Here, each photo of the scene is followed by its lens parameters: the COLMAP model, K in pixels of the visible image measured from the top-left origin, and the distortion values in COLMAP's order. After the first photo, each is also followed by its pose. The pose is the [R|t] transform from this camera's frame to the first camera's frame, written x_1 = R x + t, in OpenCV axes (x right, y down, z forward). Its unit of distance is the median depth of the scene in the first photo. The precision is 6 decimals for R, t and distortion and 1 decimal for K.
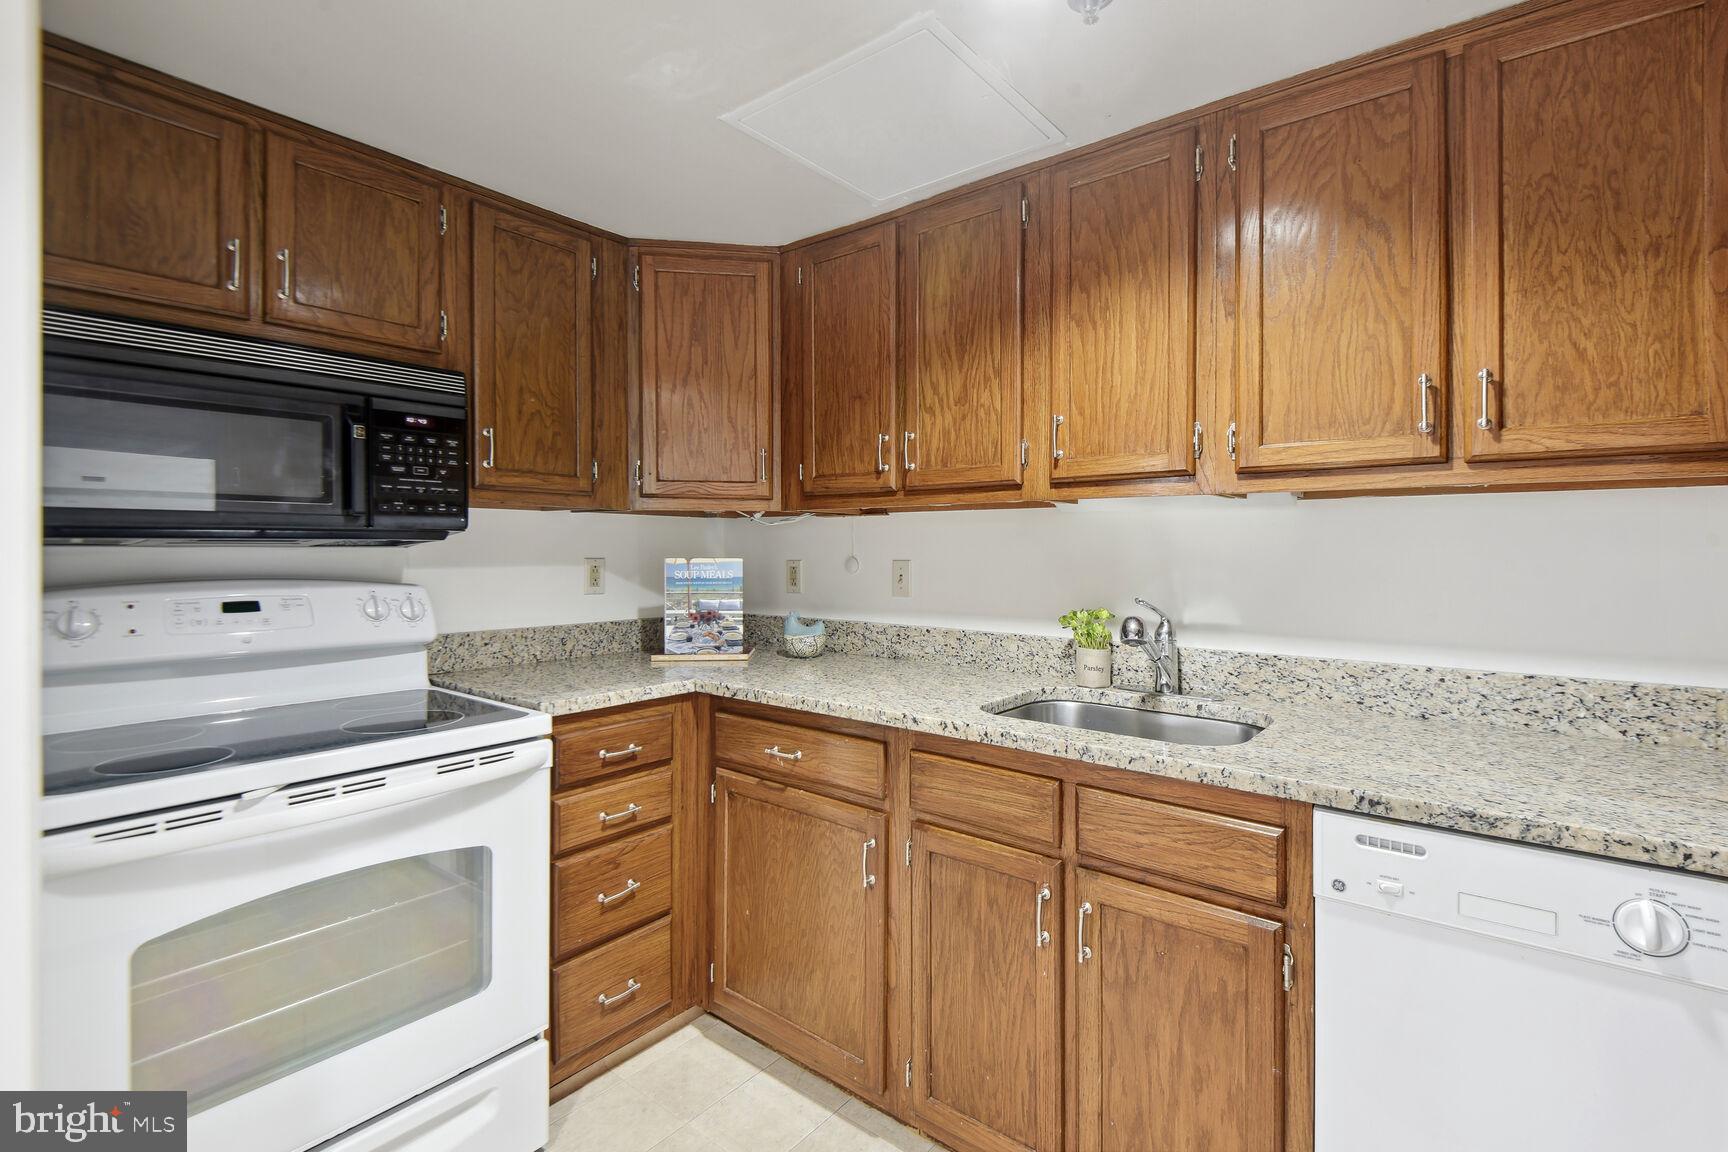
lens RADIAL K [[799.1, 0, 829.1], [0, 799.1, 540.6], [0, 0, 1]] dist [-0.003739, -0.011041]
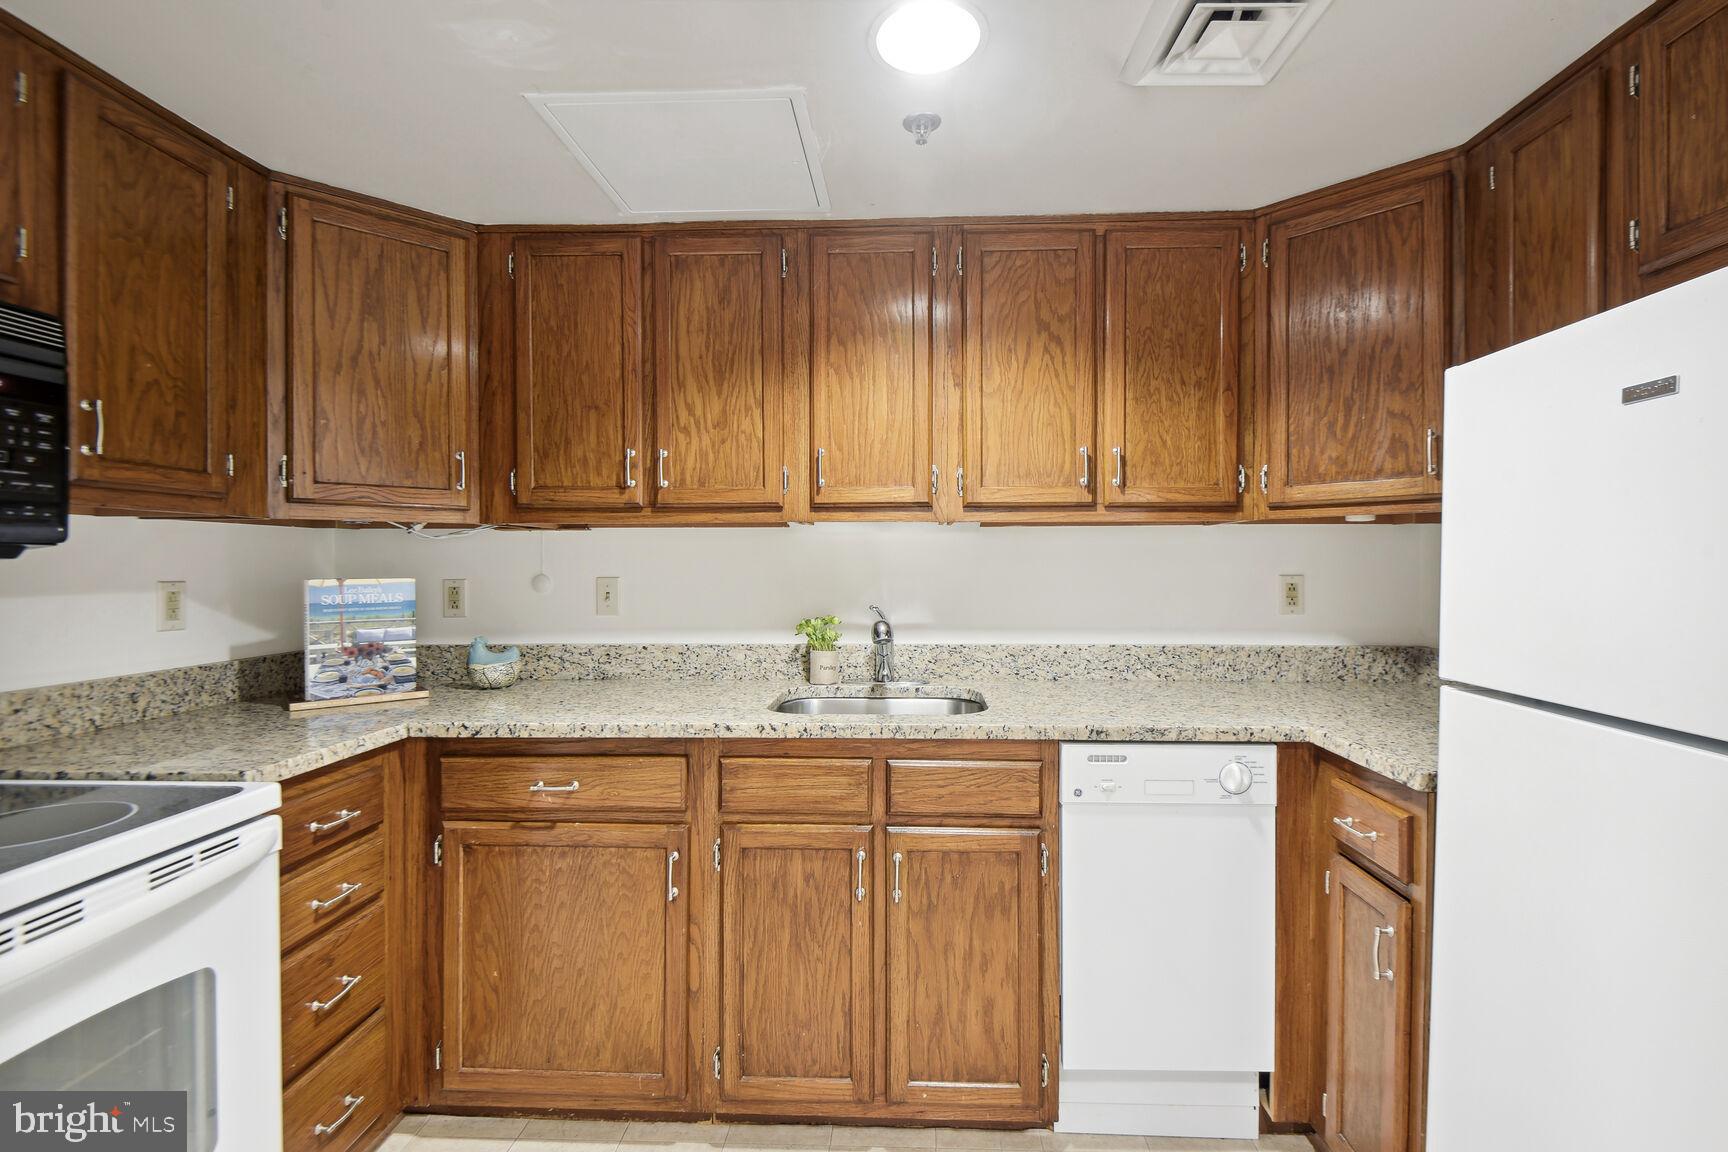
lens RADIAL K [[799.1, 0, 911.4], [0, 799.1, 555.5], [0, 0, 1]] dist [-0.003739, -0.011041]
pose [[0.789837, -0.001065, 0.613316, -0.317169], [-0.000303, 0.999998, 0.002127, -0.005923], [-0.613317, -0.001866, 0.789835, 0.011720]]
